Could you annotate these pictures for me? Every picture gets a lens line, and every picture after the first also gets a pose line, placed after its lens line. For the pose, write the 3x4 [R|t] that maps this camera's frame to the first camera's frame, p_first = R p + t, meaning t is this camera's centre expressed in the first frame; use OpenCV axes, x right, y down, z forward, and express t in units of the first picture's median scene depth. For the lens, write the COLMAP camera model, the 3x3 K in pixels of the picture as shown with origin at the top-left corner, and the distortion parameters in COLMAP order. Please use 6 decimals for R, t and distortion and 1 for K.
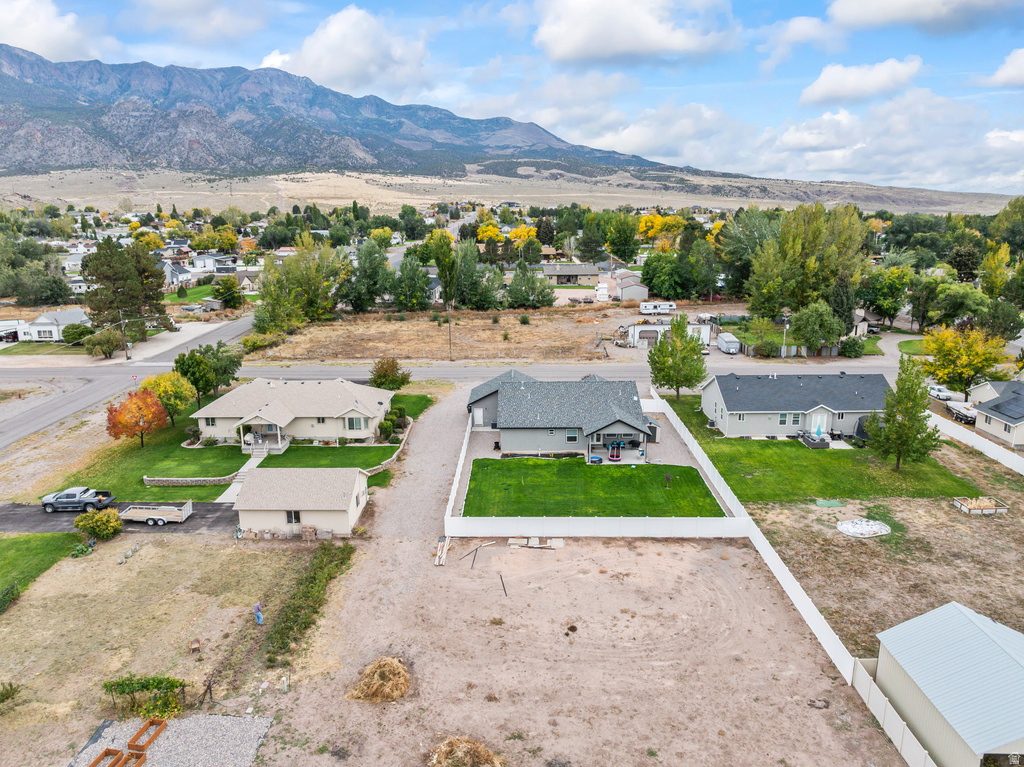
lens RADIAL K [[720.5, 0, 517.0], [0, 720.5, 379.3], [0, 0, 1]] dist [-0.042534, 0.010310]
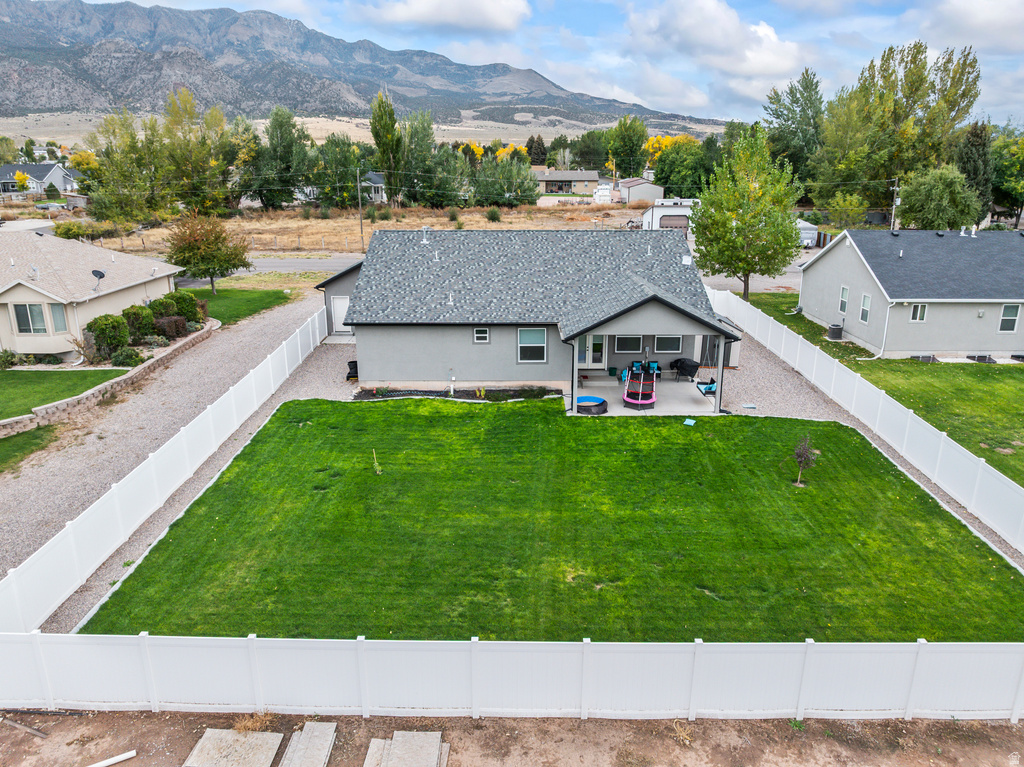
lens RADIAL K [[720.5, 0, 517.0], [0, 720.5, 379.3], [0, 0, 1]] dist [-0.042534, 0.010310]
pose [[0.999979, 0.004972, 0.004188, 0.066506], [-0.005225, 0.998029, 0.062539, 0.072569], [-0.003869, -0.062560, 0.998034, 0.597180]]
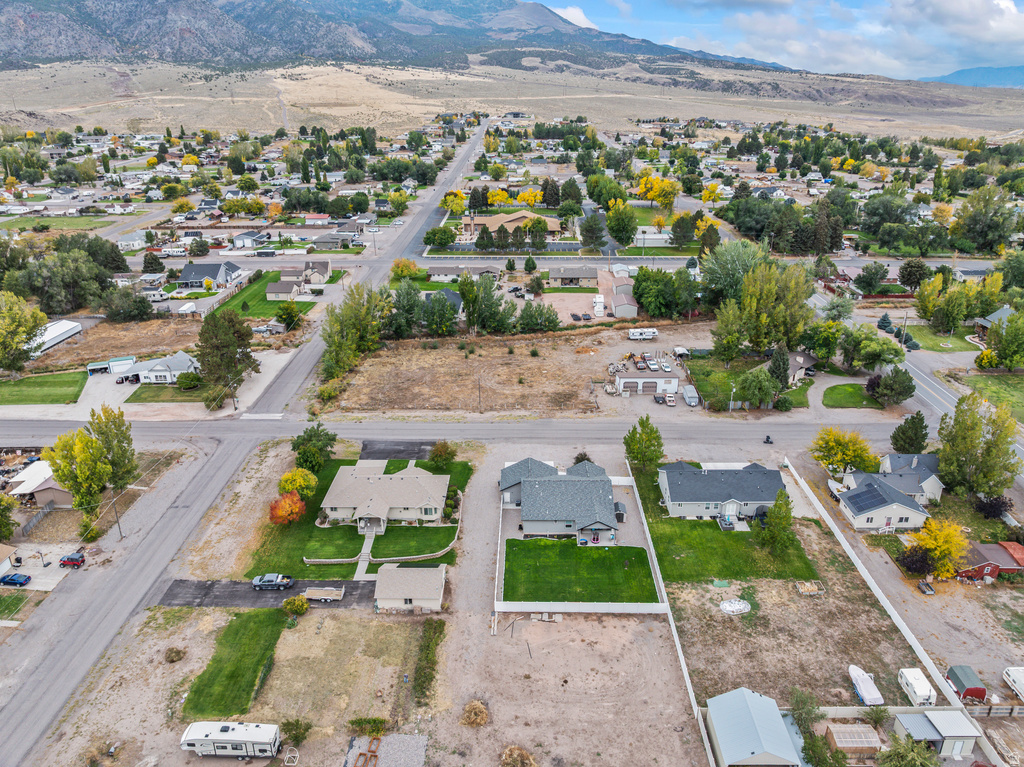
lens RADIAL K [[720.5, 0, 517.0], [0, 720.5, 379.3], [0, 0, 1]] dist [-0.042534, 0.010310]
pose [[0.999985, 0.004361, -0.003413, -0.032529], [-0.003807, 0.988949, 0.148210, -0.467053], [0.004022, -0.148195, 0.988950, -0.504232]]
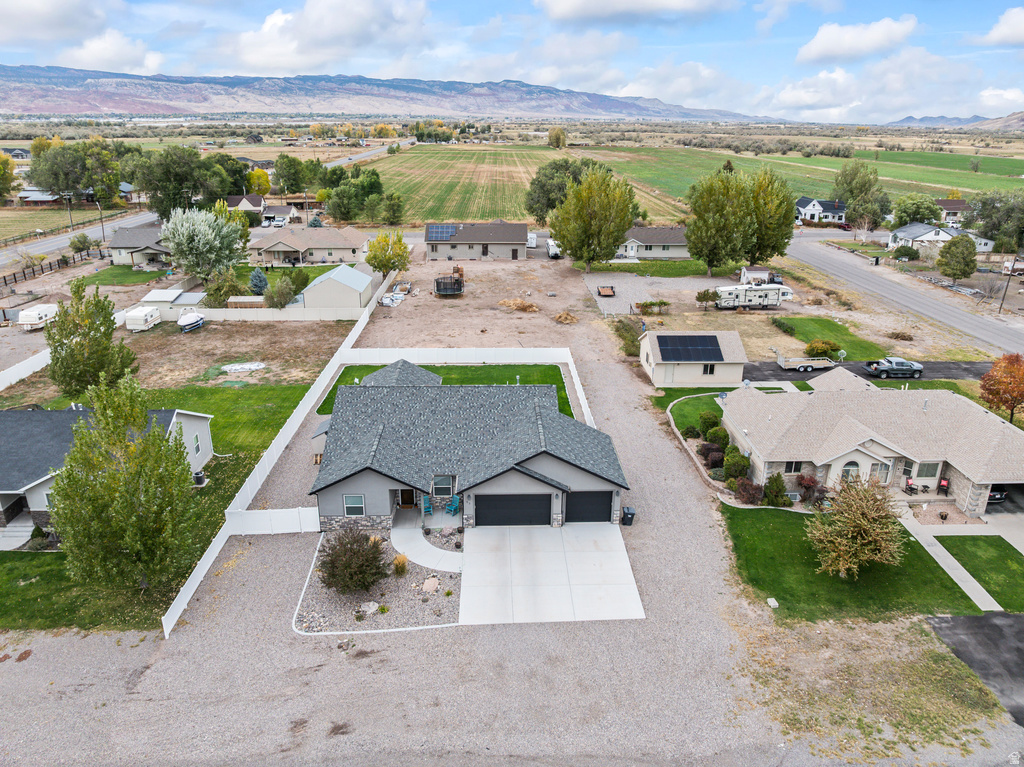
lens RADIAL K [[720.5, 0, 517.0], [0, 720.5, 379.3], [0, 0, 1]] dist [-0.042534, 0.010310]
pose [[-0.999291, 0.011506, -0.035858, 0.033923], [-0.009867, 0.838929, 0.544152, -0.373427], [0.036344, 0.544119, -0.838220, 1.652301]]
